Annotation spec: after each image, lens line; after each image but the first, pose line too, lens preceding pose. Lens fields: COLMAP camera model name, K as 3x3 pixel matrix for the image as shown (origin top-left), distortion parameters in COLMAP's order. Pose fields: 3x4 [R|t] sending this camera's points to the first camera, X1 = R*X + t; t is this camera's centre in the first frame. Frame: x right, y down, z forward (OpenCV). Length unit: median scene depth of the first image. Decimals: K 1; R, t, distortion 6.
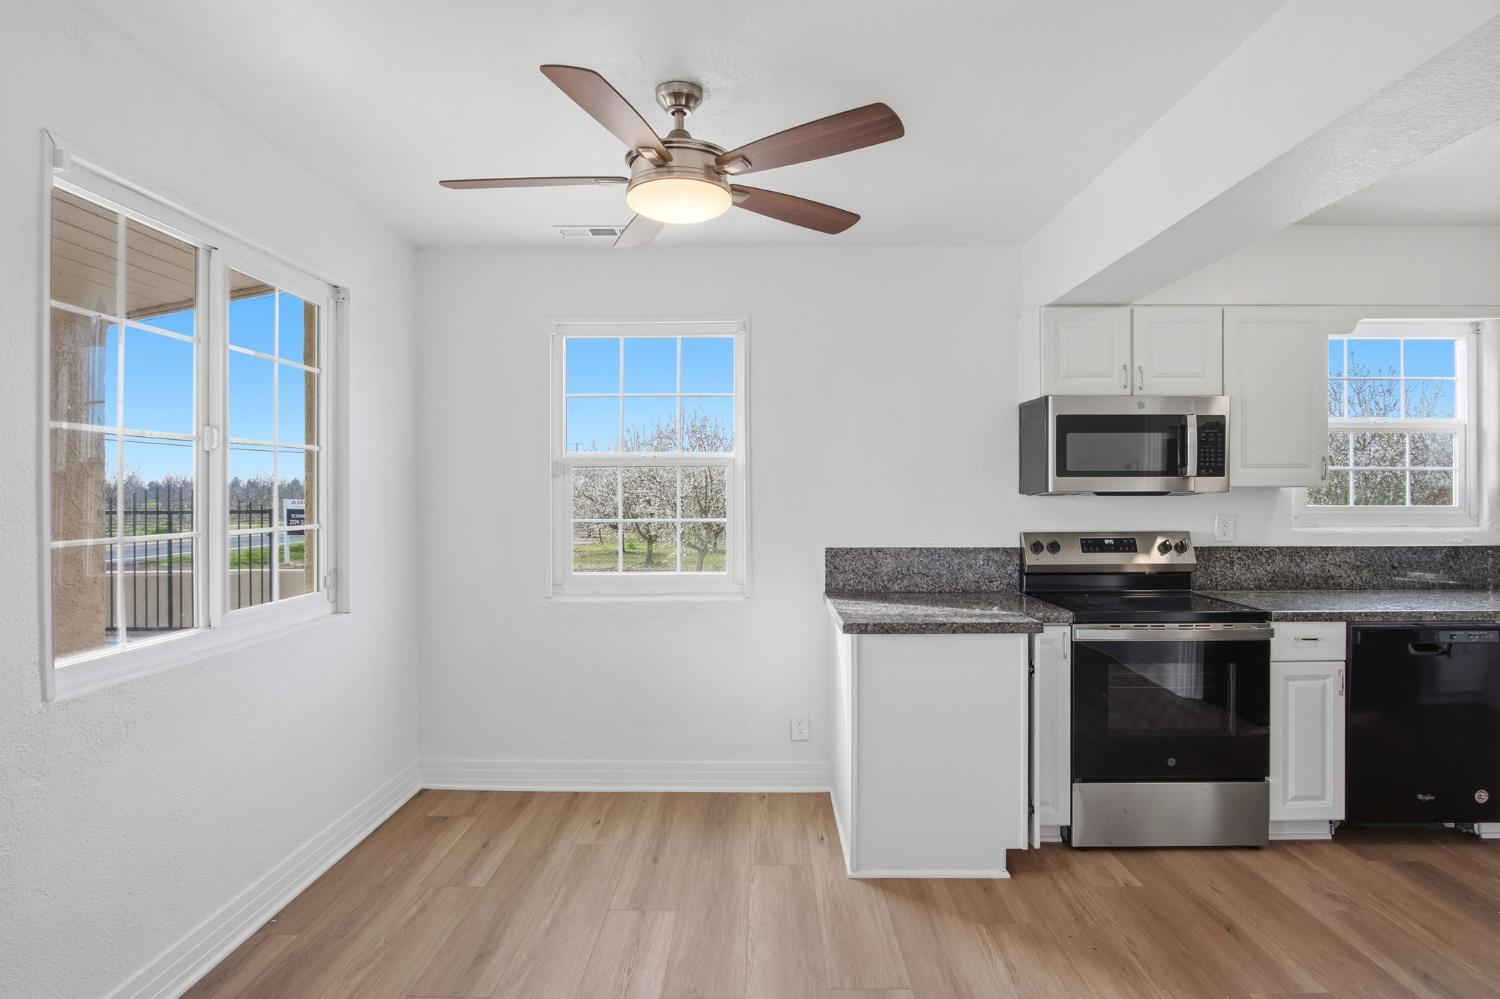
lens RADIAL K [[809.3, 0, 749.3], [0, 809.3, 494.1], [0, 0, 1]] dist [-0.025161, 0.000740]
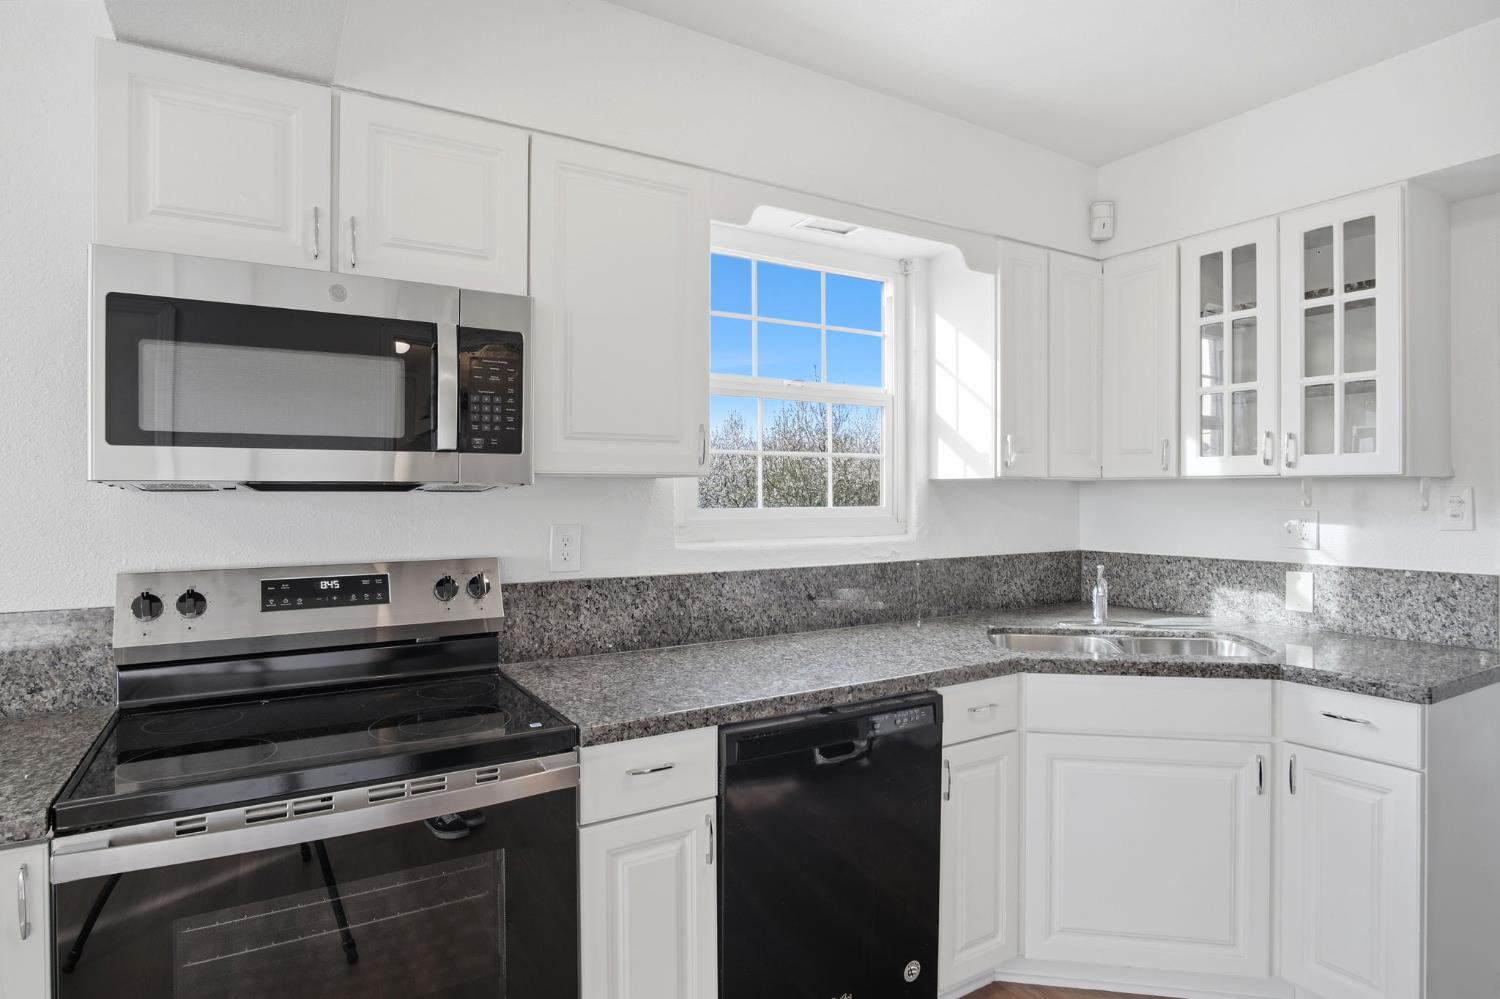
lens RADIAL K [[809.3, 0, 750.0], [0, 809.3, 499.5], [0, 0, 1]] dist [-0.052713, -0.000267]
pose [[0.849667, -0.003145, 0.527310, 0.410223], [0.001691, 0.999993, 0.003240, 0.005665], [-0.527317, -0.001862, 0.849667, 0.449481]]
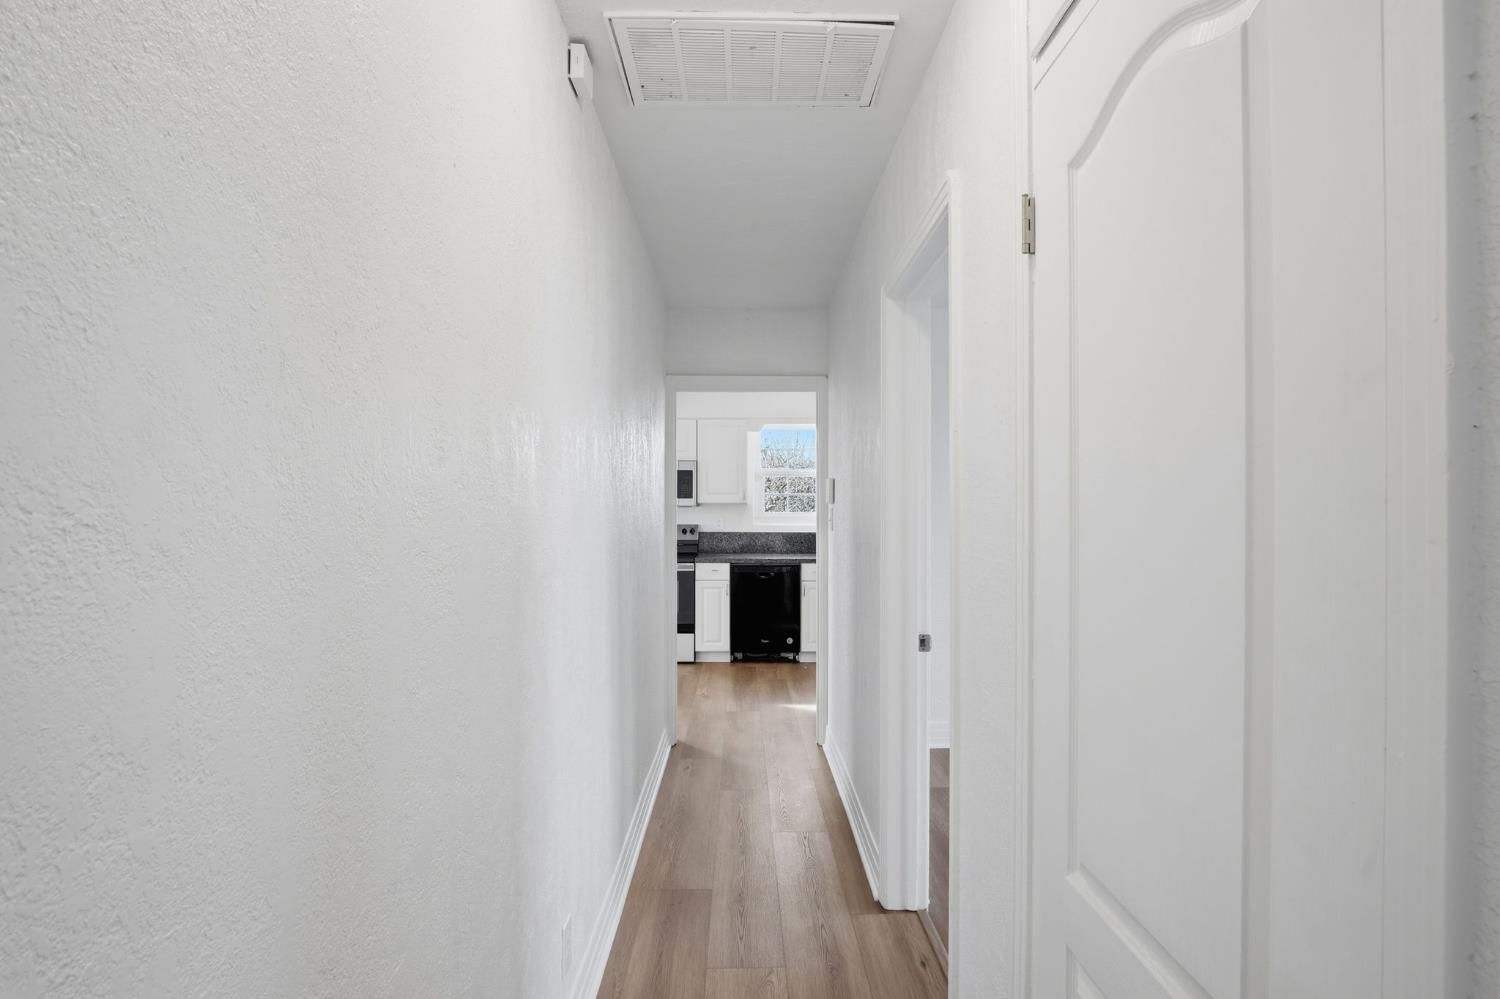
lens RADIAL K [[809.3, 0, 749.3], [0, 809.3, 494.1], [0, 0, 1]] dist [-0.025161, 0.000740]
pose [[0.999333, 0.005880, 0.036049, 0.610357], [-0.005243, 0.999829, -0.017719, 0.004711], [-0.036147, 0.017518, 0.999193, -1.097574]]
